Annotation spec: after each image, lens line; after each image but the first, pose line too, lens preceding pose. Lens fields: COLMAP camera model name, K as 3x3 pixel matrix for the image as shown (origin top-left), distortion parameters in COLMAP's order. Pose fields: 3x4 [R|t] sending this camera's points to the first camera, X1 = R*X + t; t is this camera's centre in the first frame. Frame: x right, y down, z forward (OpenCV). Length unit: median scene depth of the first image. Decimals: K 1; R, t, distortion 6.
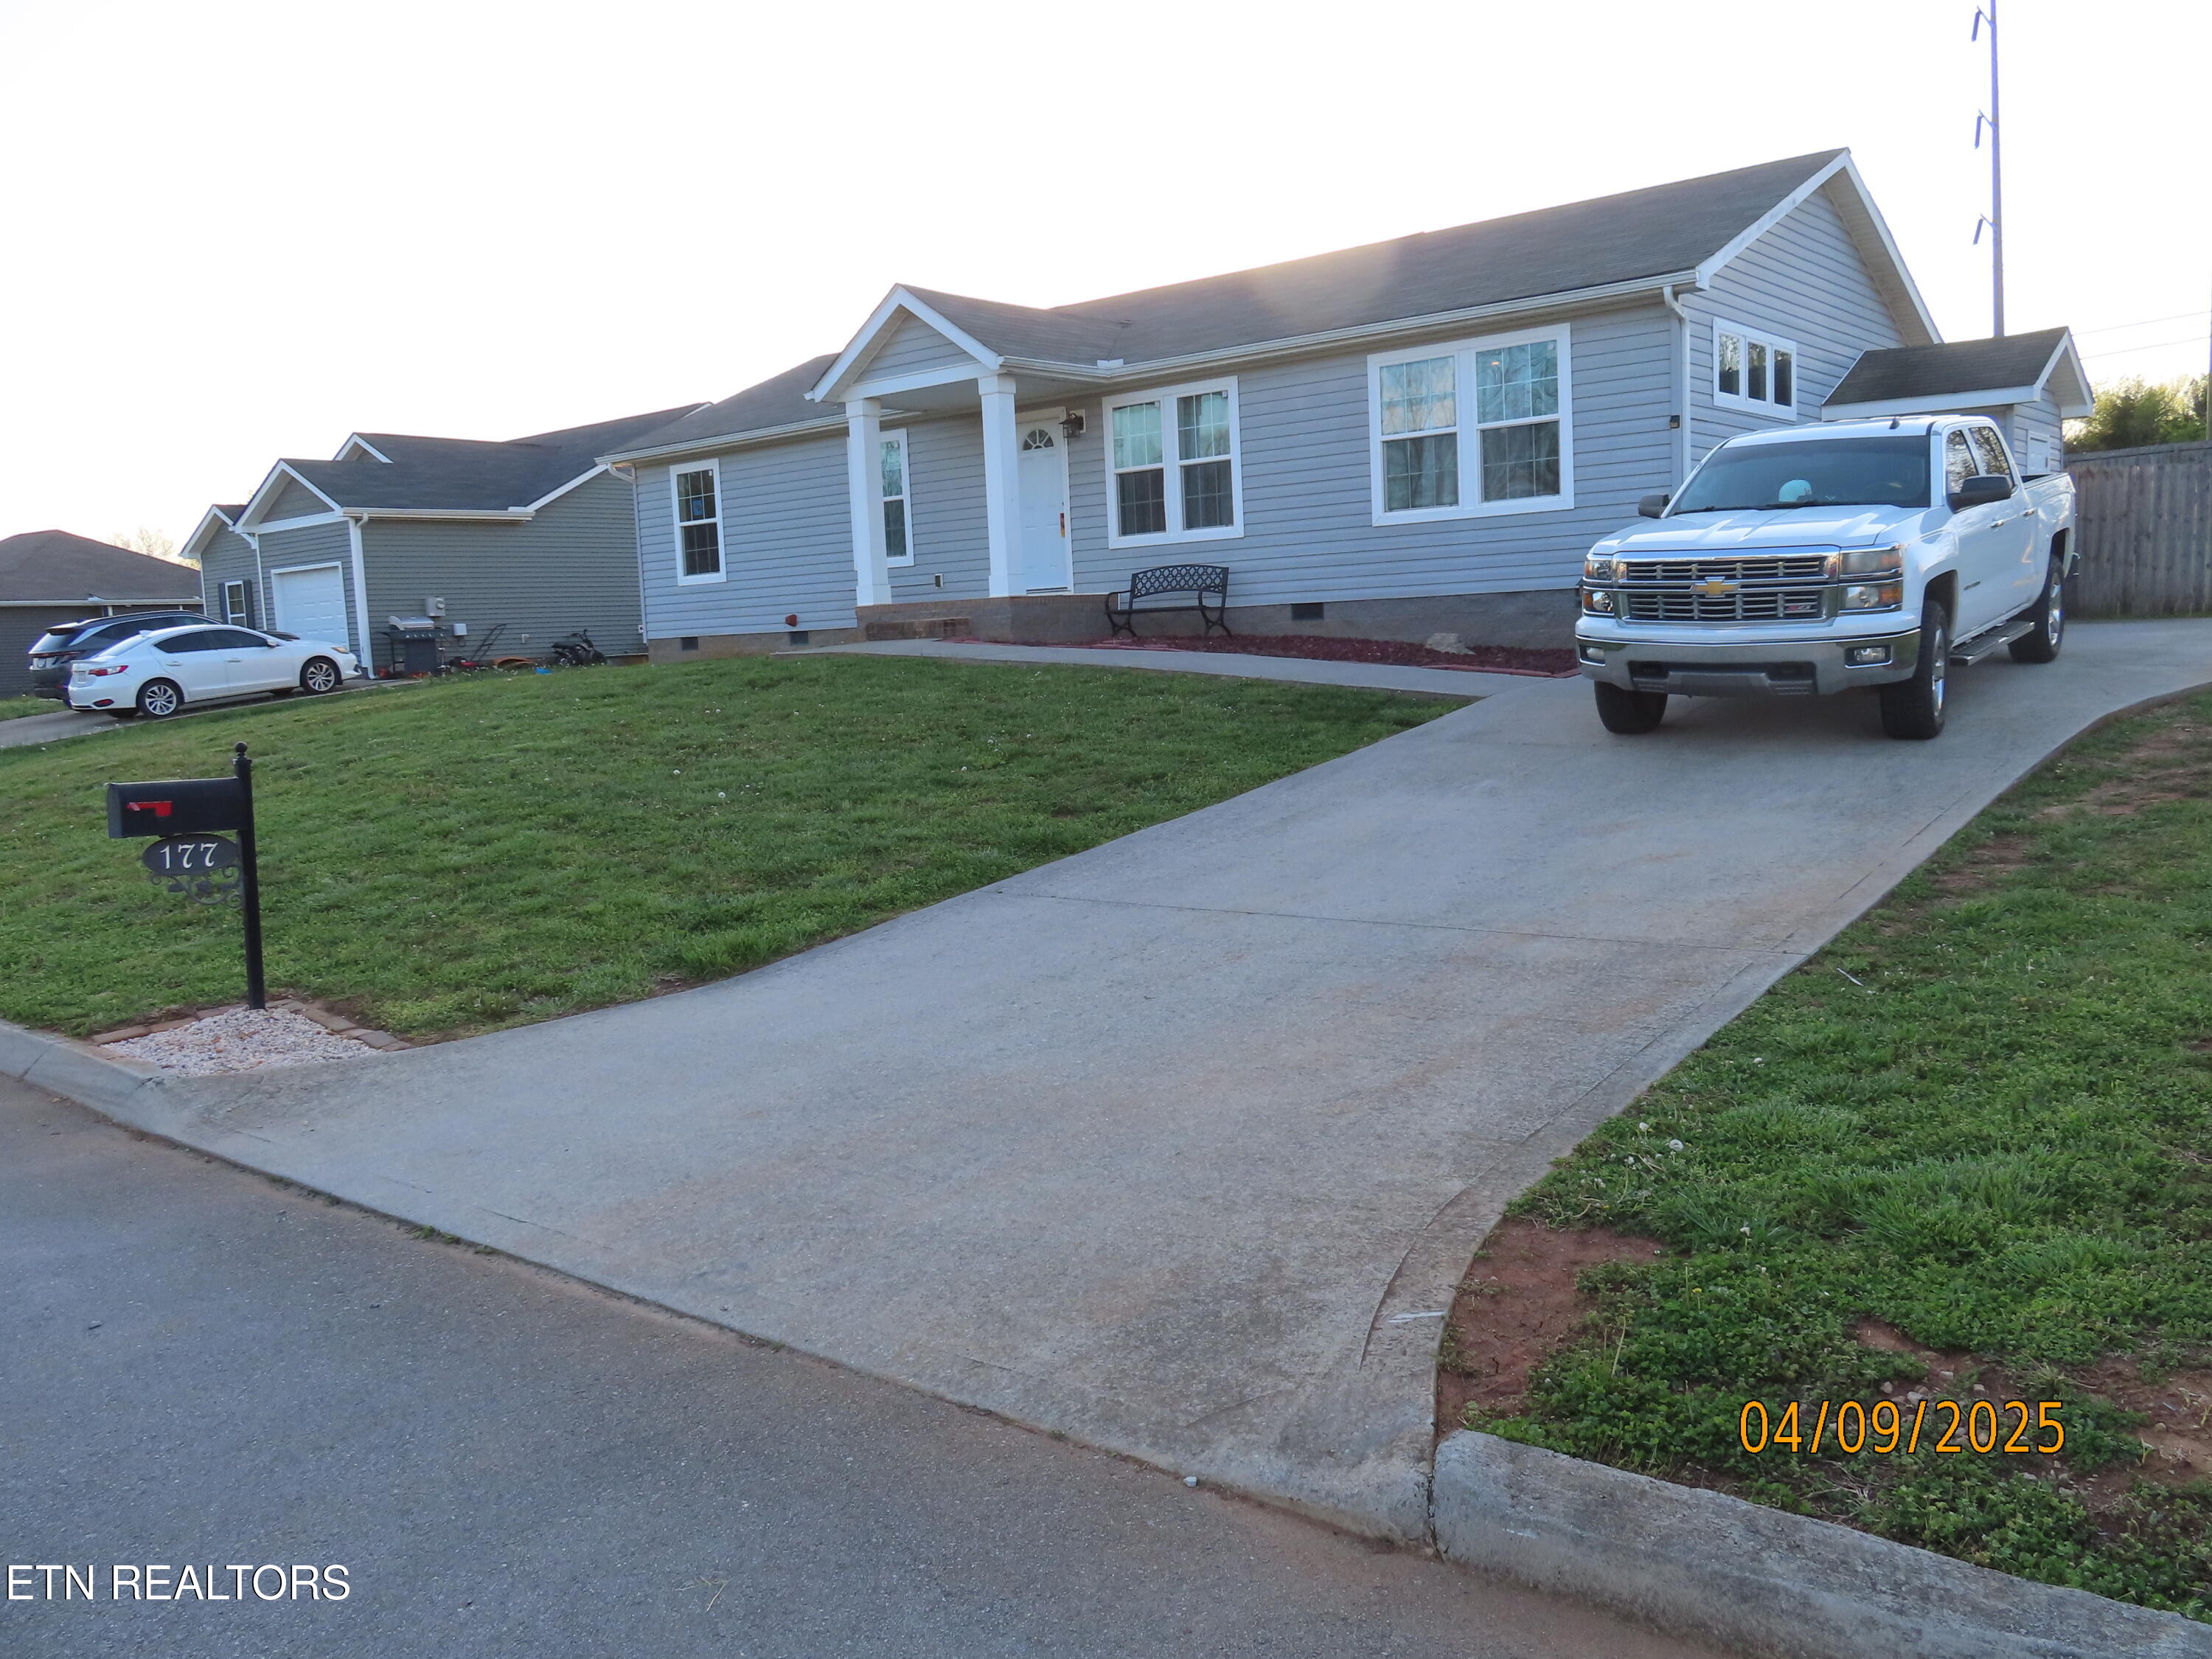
lens RADIAL K [[1728.2, 0, 1108.8], [0, 1728.2, 827.6], [0, 0, 1]] dist [-0.035551, 0.022553]
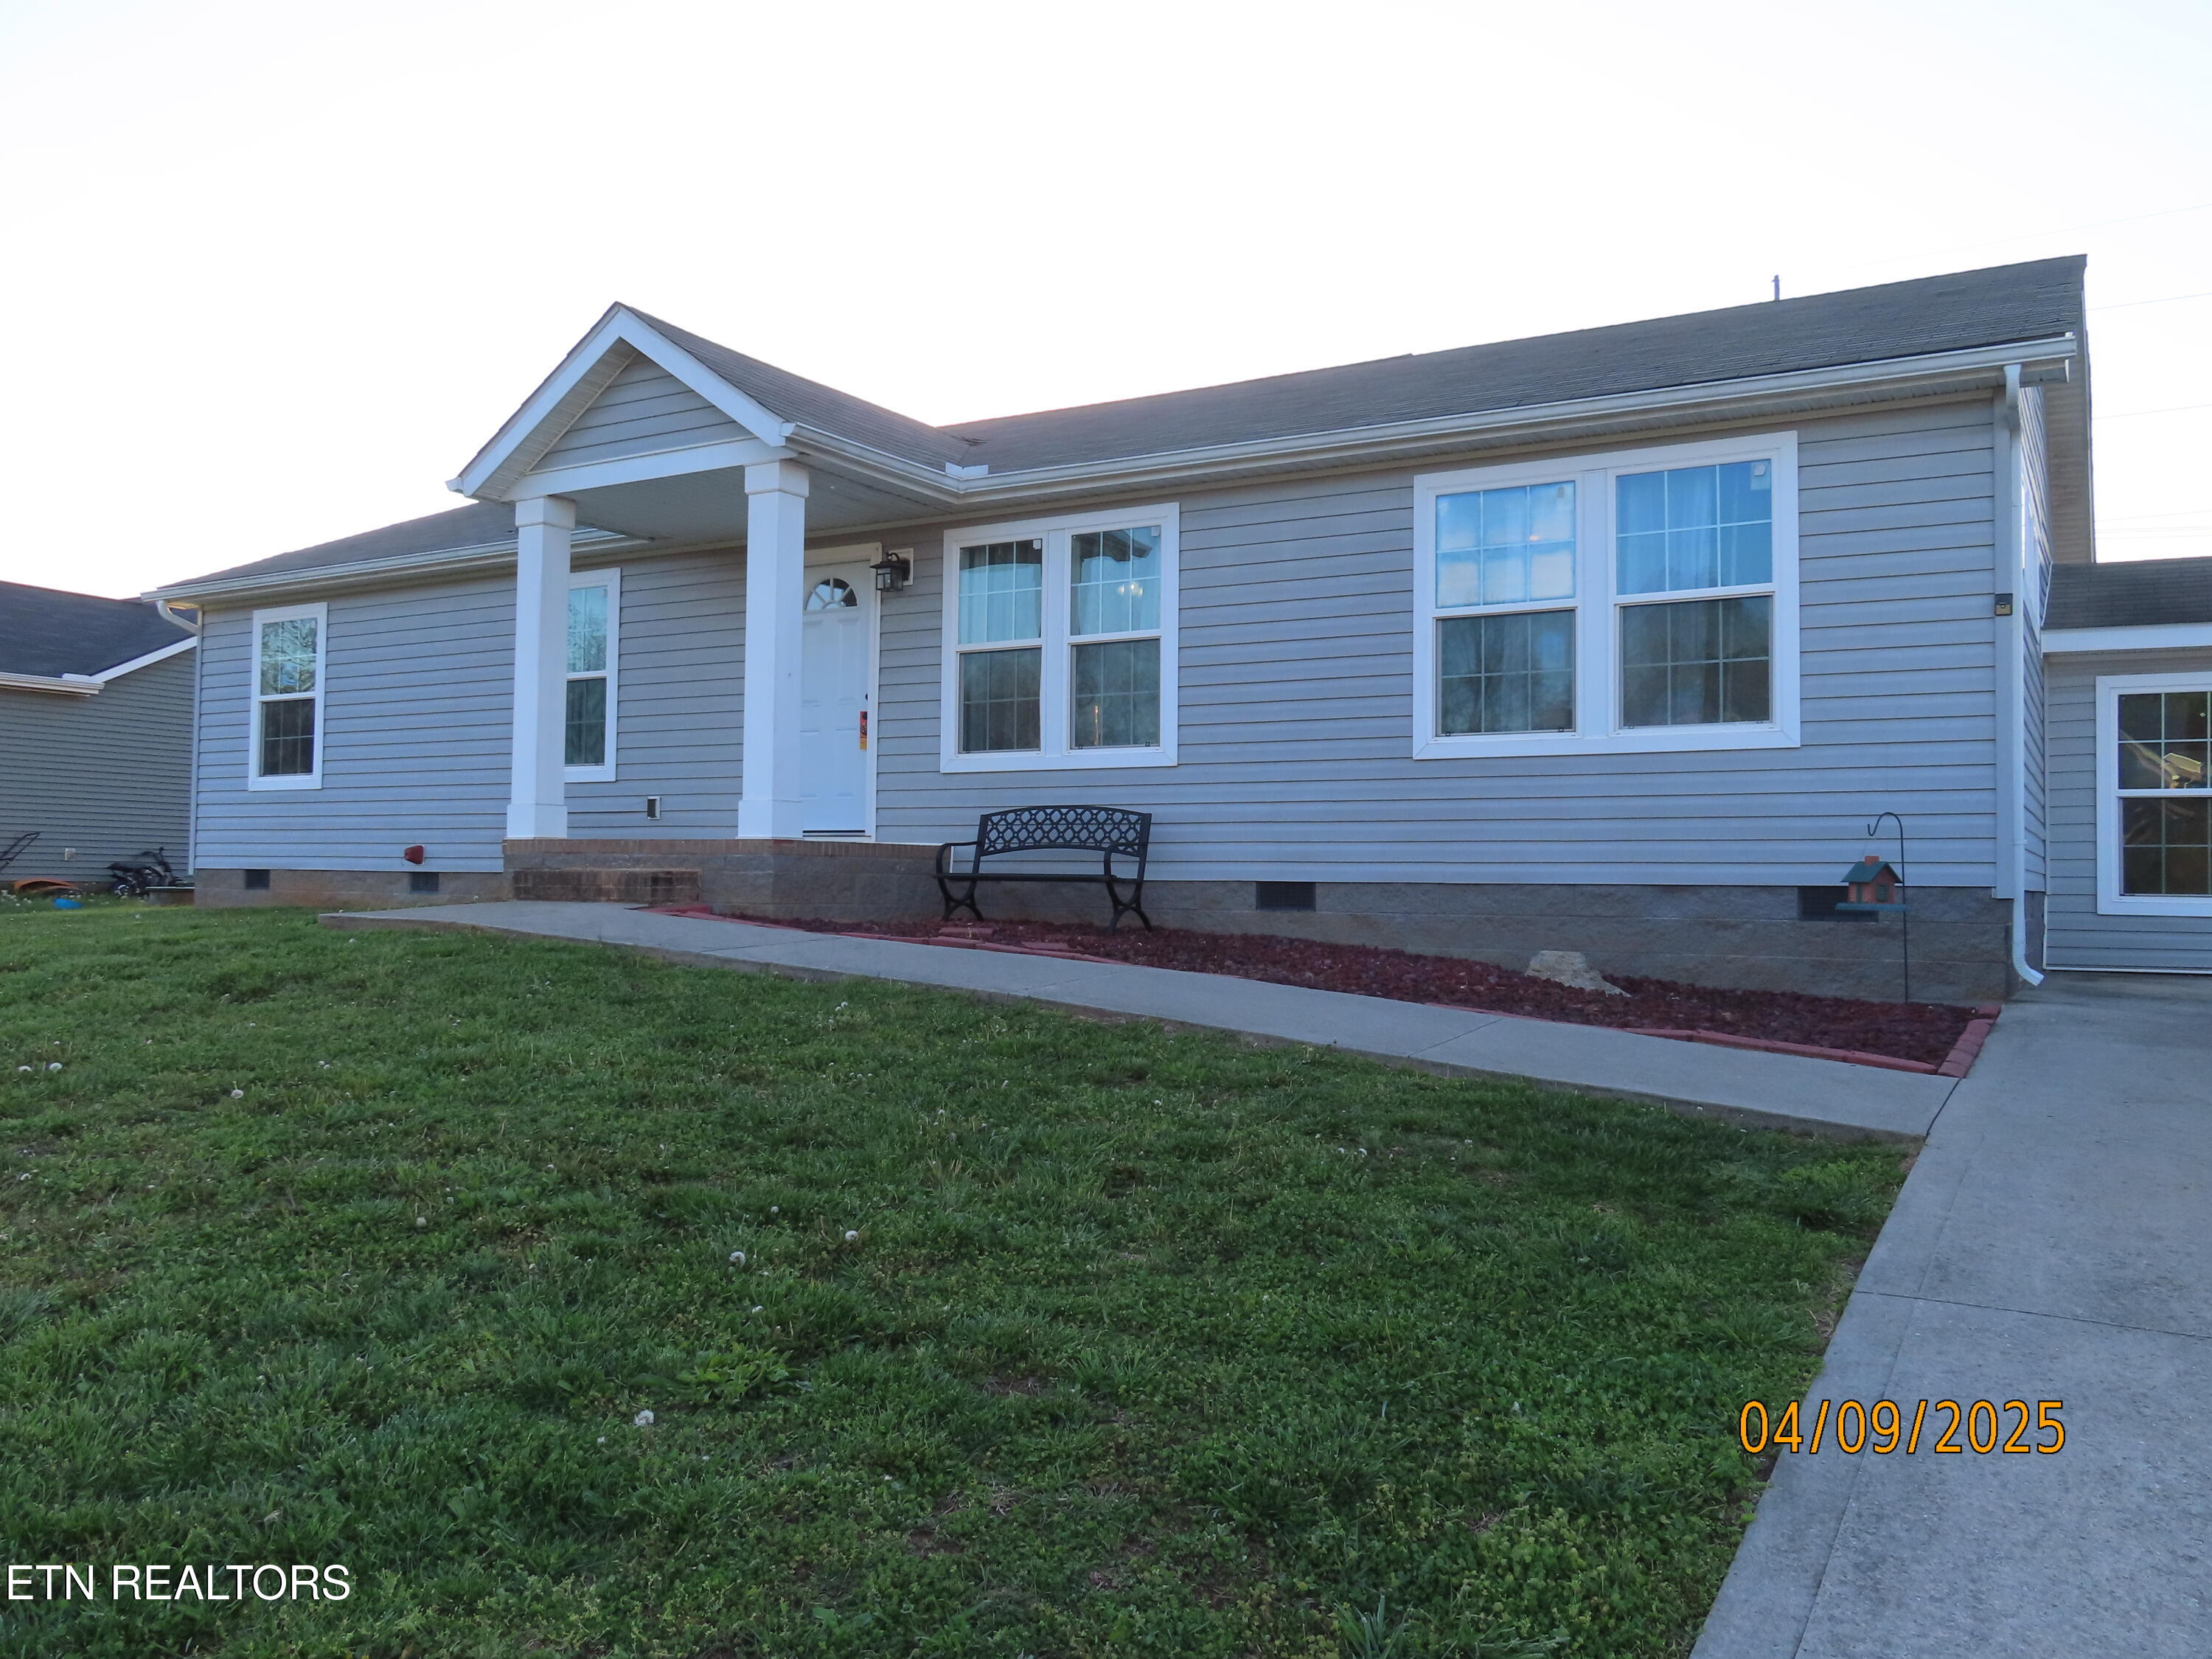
lens RADIAL K [[1728.2, 0, 1104.7], [0, 1728.2, 828.4], [0, 0, 1]] dist [-0.035551, 0.022553]
pose [[0.986531, 0.064666, 0.150248, -0.035324], [-0.041547, 0.987475, -0.152207, -0.055054], [-0.158209, 0.143915, 0.976862, 0.425418]]
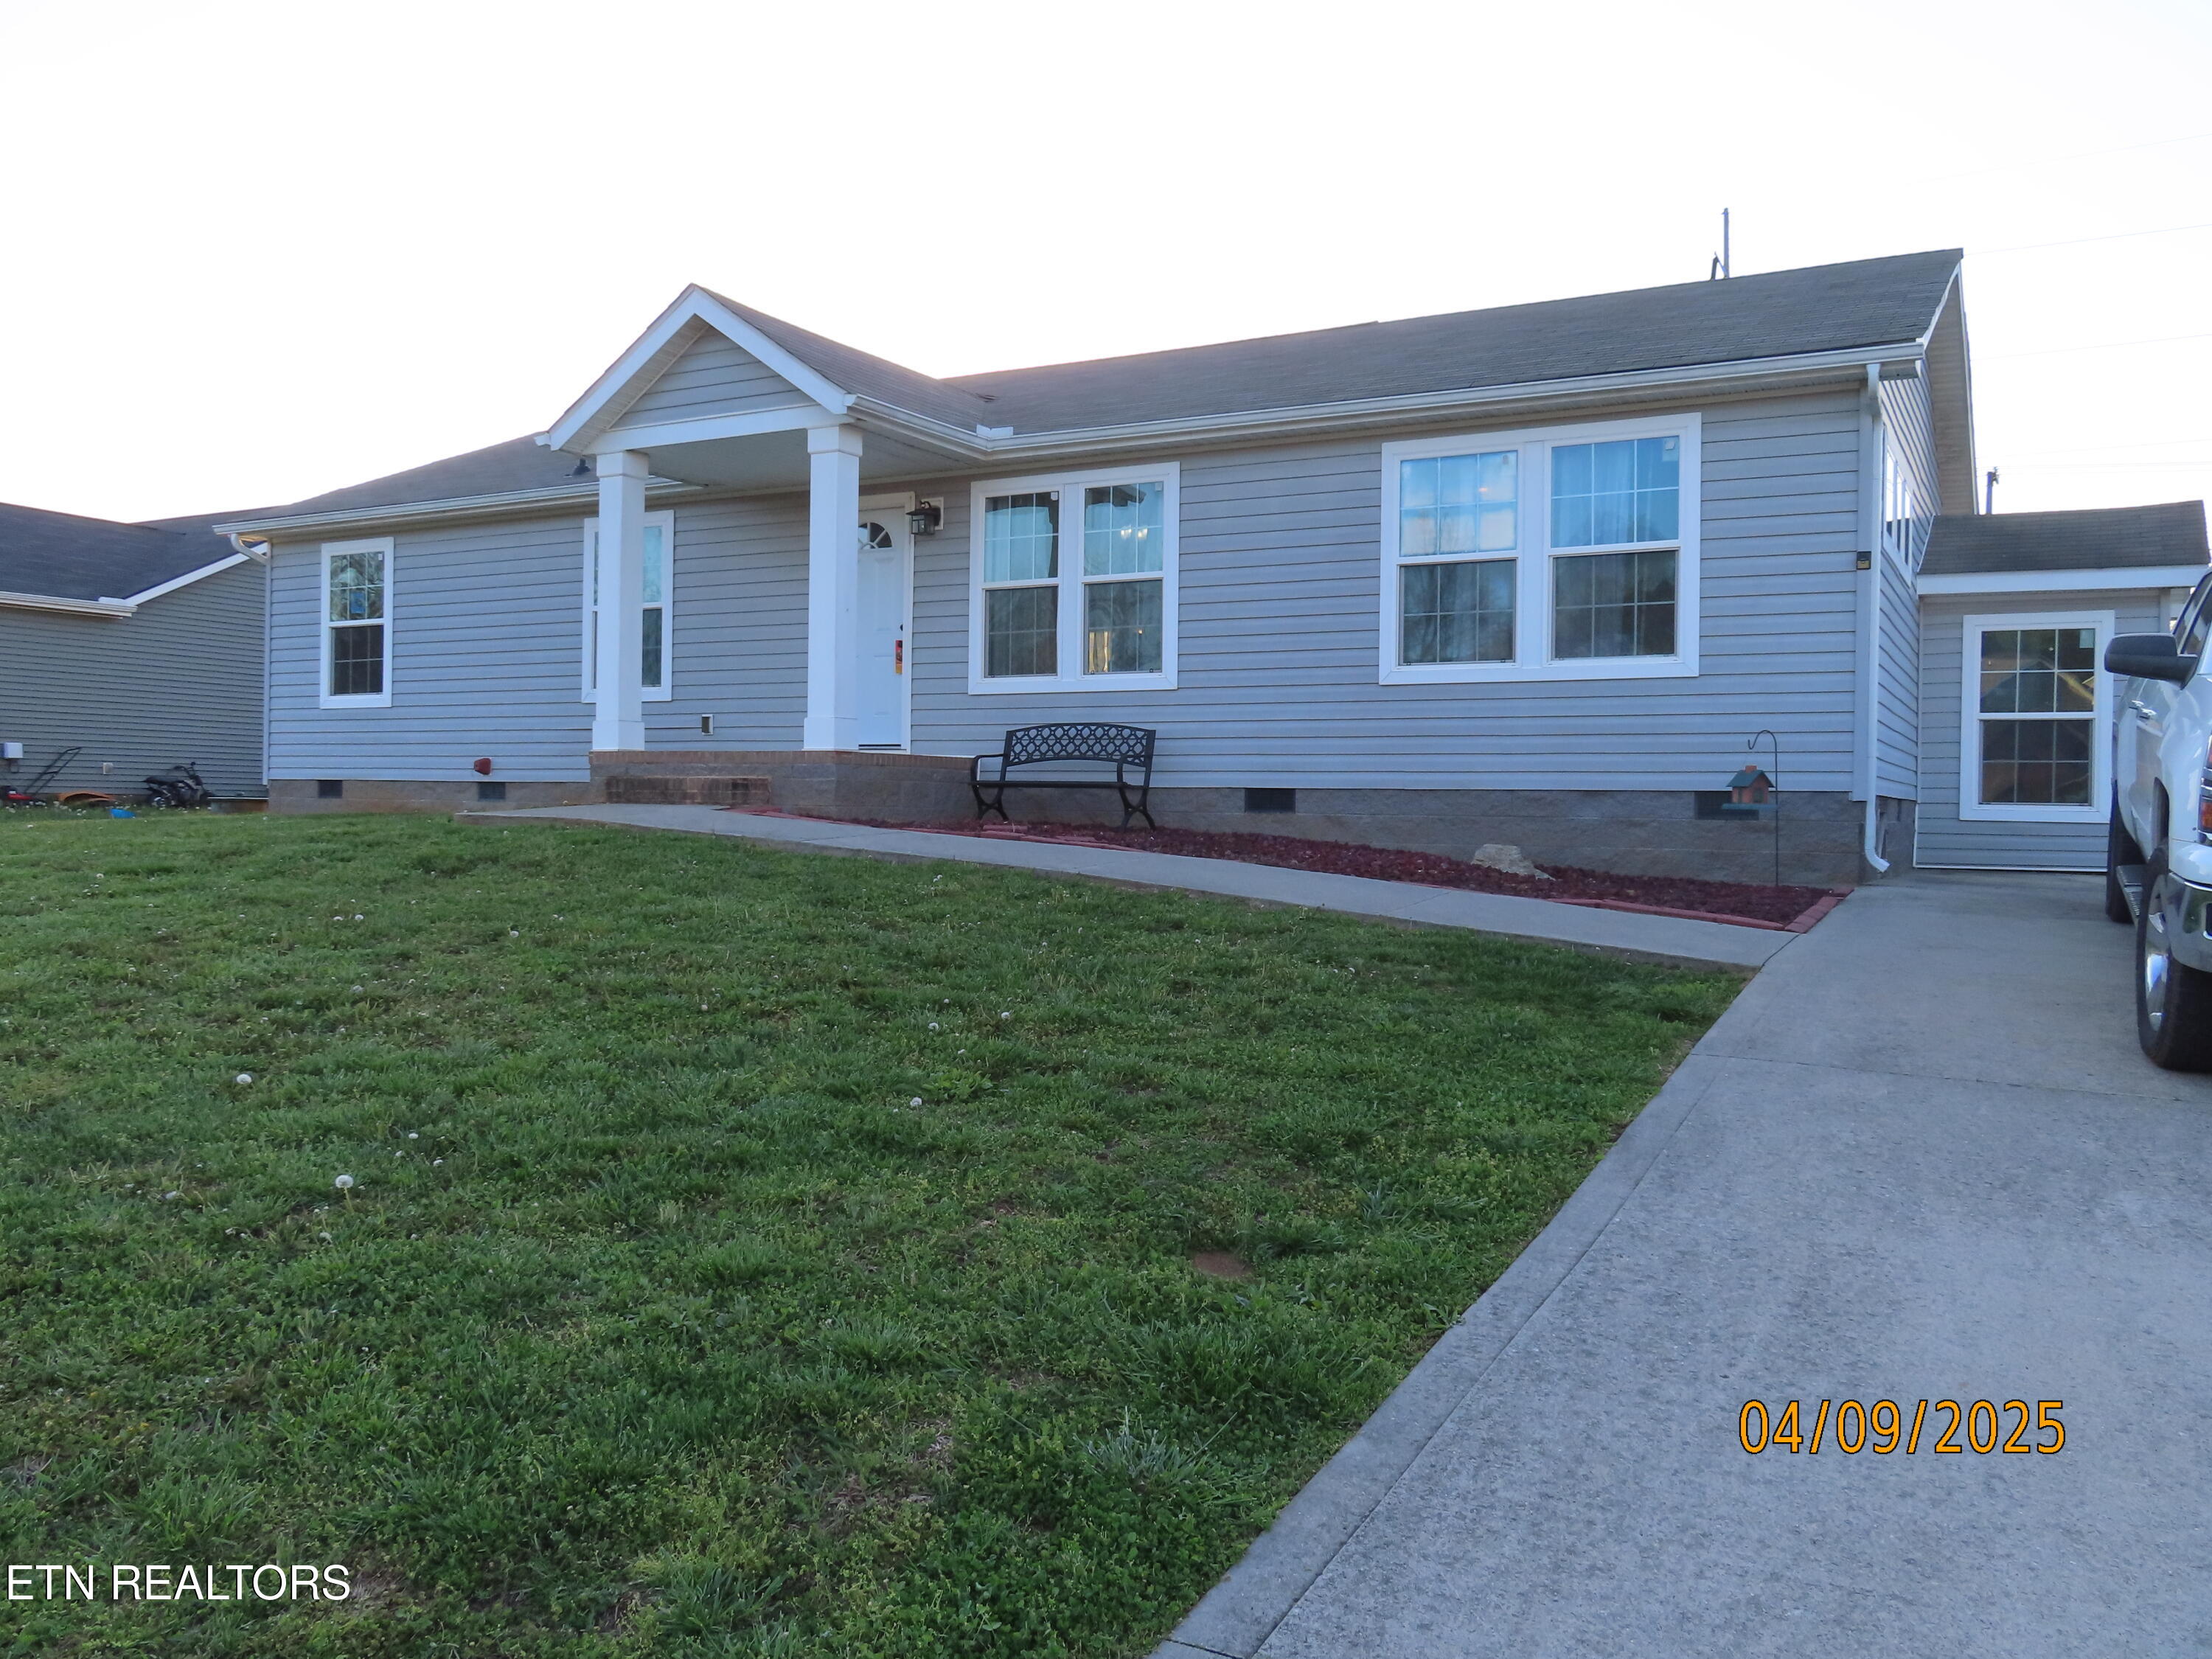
lens RADIAL K [[1728.2, 0, 1104.8], [0, 1728.2, 829.0], [0, 0, 1]] dist [-0.035551, 0.022553]
pose [[0.981802, 0.059003, 0.180511, -0.073959], [-0.039919, 0.993394, -0.107585, -0.035846], [-0.185667, 0.098421, 0.977671, 0.329672]]
